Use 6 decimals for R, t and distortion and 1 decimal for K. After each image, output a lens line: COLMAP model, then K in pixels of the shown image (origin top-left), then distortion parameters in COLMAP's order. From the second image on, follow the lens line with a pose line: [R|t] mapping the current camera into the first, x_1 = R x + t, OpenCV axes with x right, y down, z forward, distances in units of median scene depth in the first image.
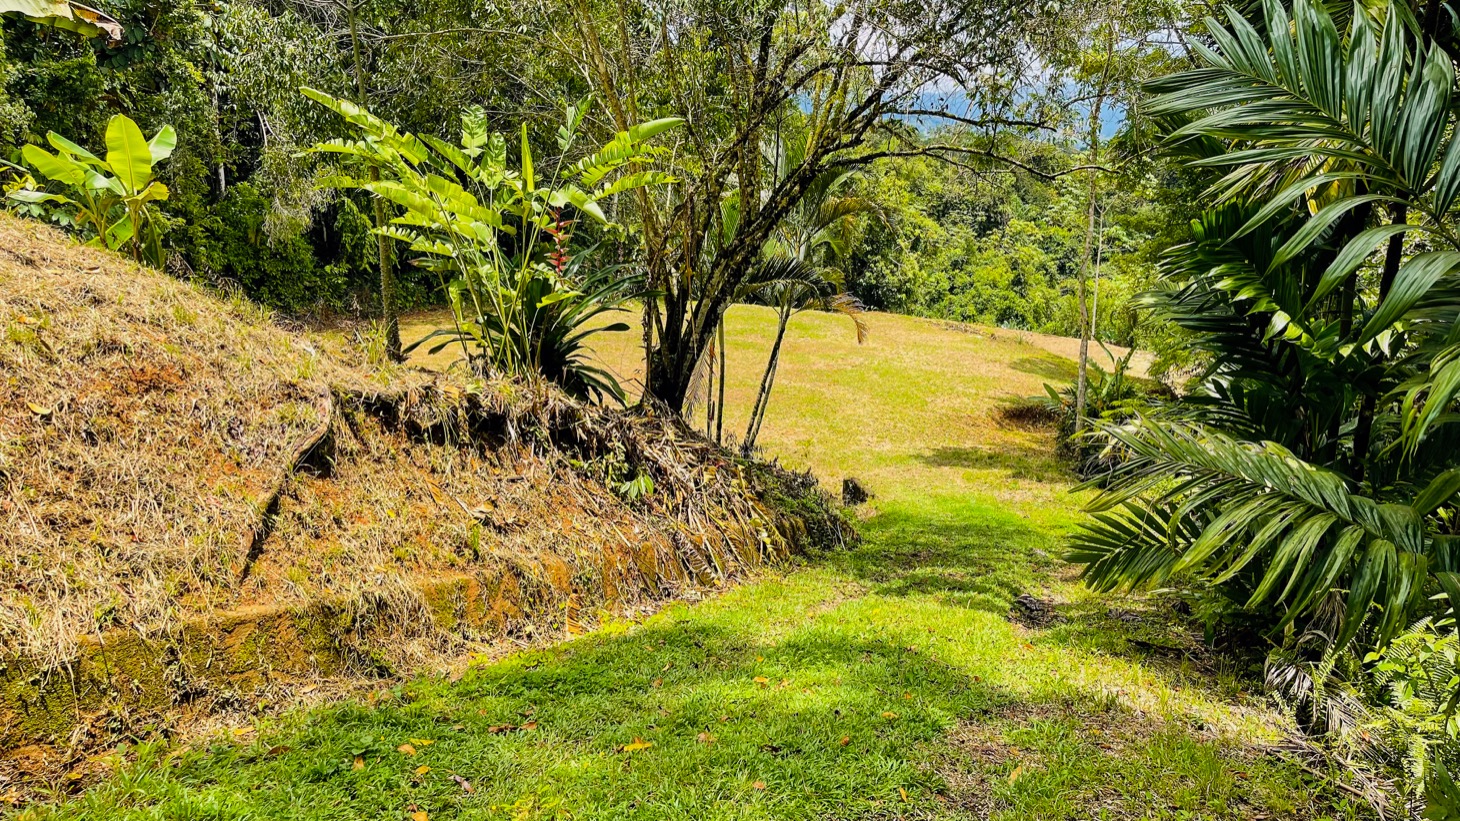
lens RADIAL K [[1087.0, 0, 728.7], [0, 1087.0, 418.4], [0, 0, 1]] dist [0.105218, -0.000882]
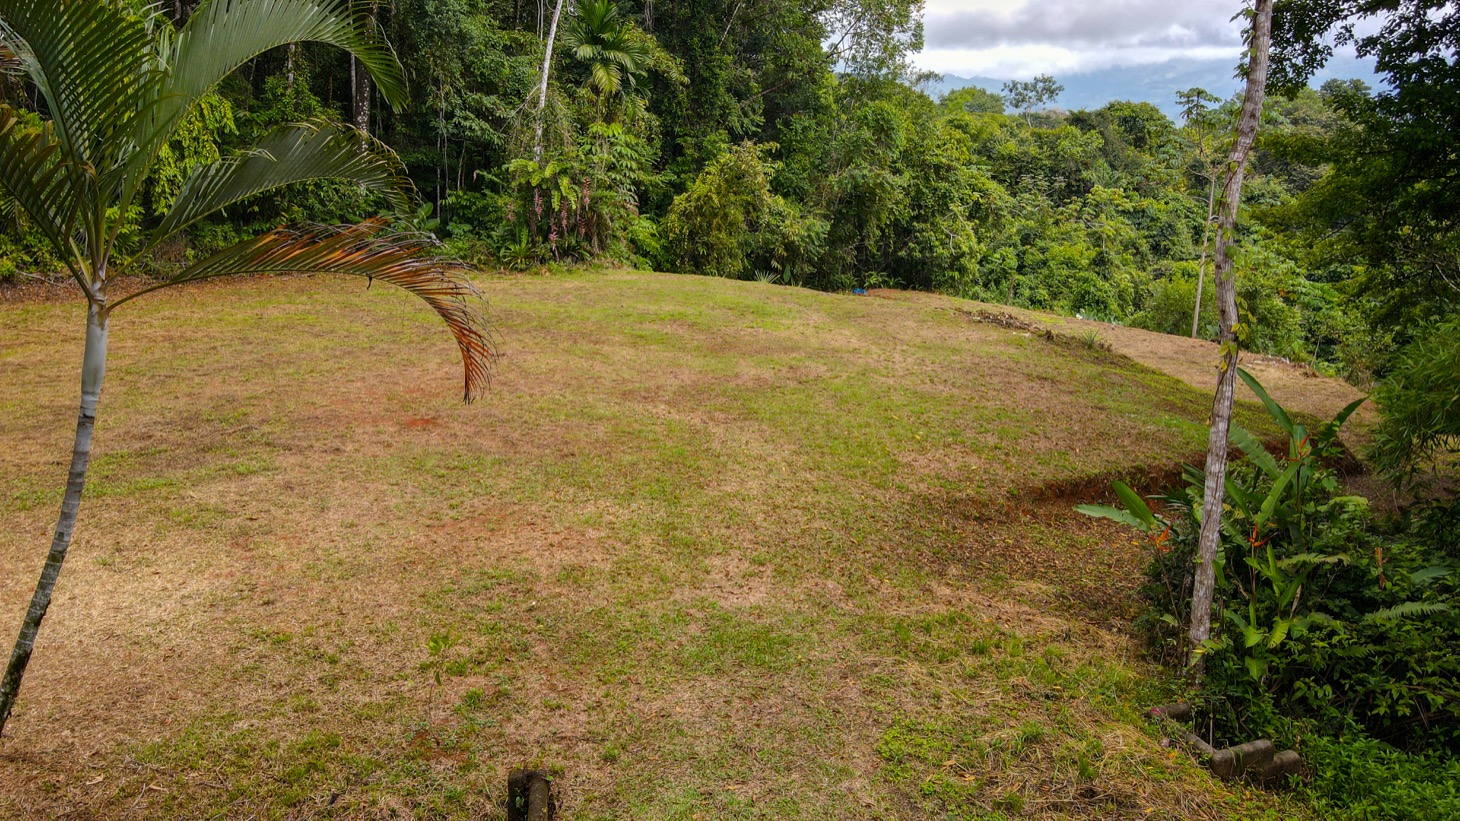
lens RADIAL K [[1101.5, 0, 729.3], [0, 1101.5, 399.1], [0, 0, 1]] dist [0.007121, 0.004975]
pose [[0.996741, 0.033573, -0.073353, 0.049519], [-0.033398, 0.999436, 0.003624, -0.014725], [0.073433, -0.001162, 0.997299, 0.152899]]
